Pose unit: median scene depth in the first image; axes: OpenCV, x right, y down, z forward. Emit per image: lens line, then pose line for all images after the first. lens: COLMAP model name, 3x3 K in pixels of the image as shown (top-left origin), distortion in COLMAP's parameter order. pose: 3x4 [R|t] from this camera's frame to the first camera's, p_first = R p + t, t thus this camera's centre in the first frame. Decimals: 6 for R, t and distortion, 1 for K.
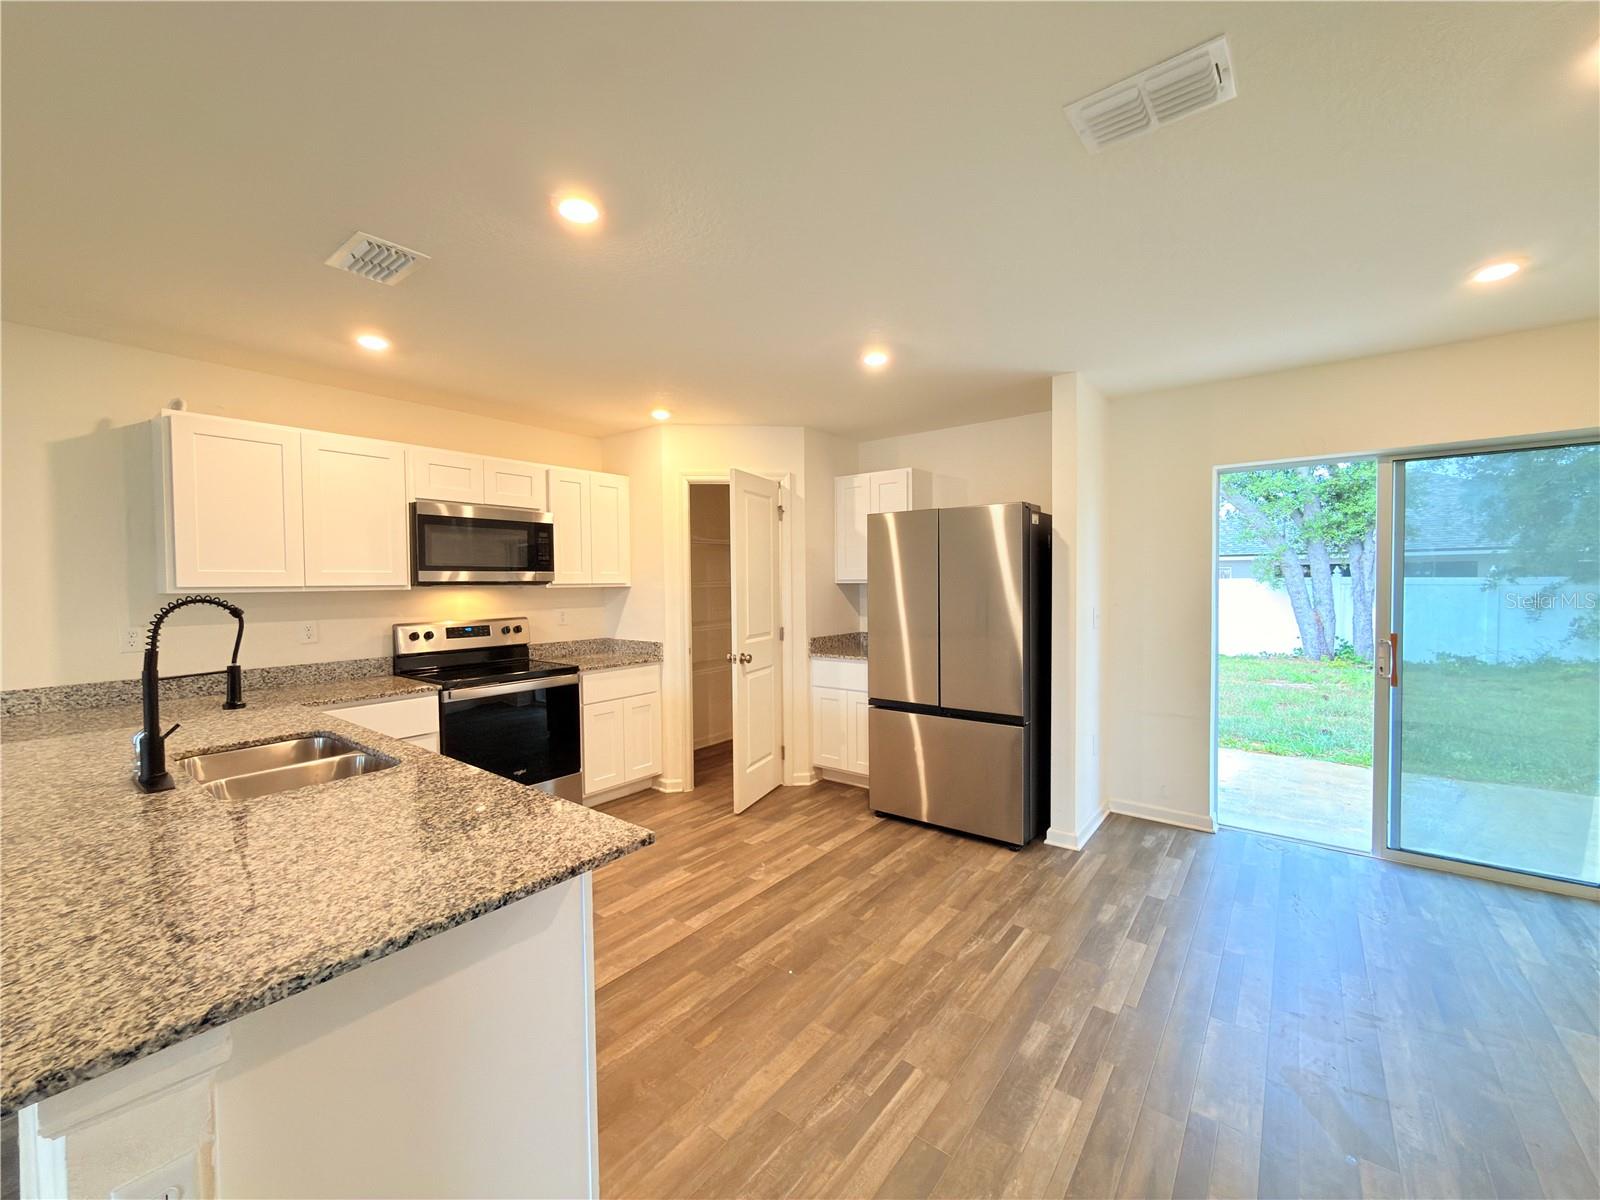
lens RADIAL K [[634.1, 0, 811.8], [0, 634.1, 601.9], [0, 0, 1]] dist [0.004426, 0.000178]
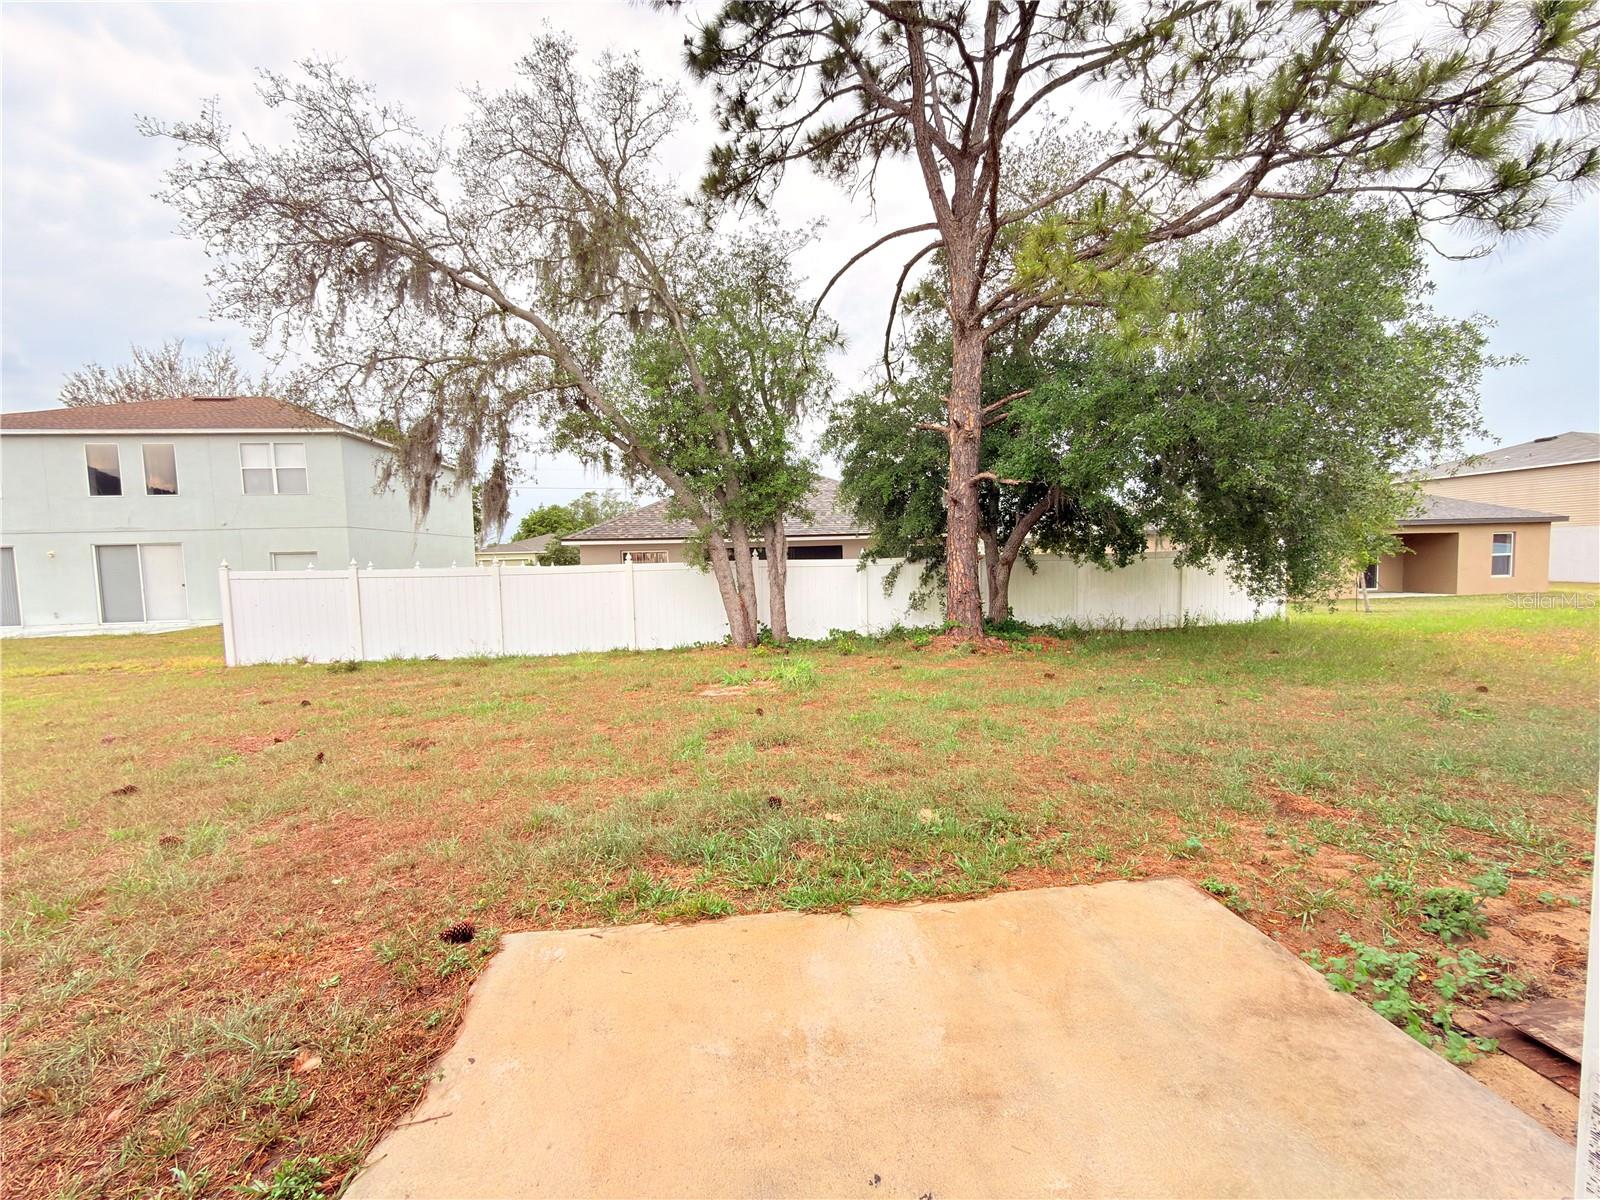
lens RADIAL K [[634.1, 0, 802.4], [0, 634.1, 599.9], [0, 0, 1]] dist [0.004426, 0.000178]
pose [[0.713021, -0.054461, 0.699025, 0.194653], [0.040594, 0.998513, 0.036388, -0.010476], [-0.699967, 0.002431, 0.714171, 0.257625]]
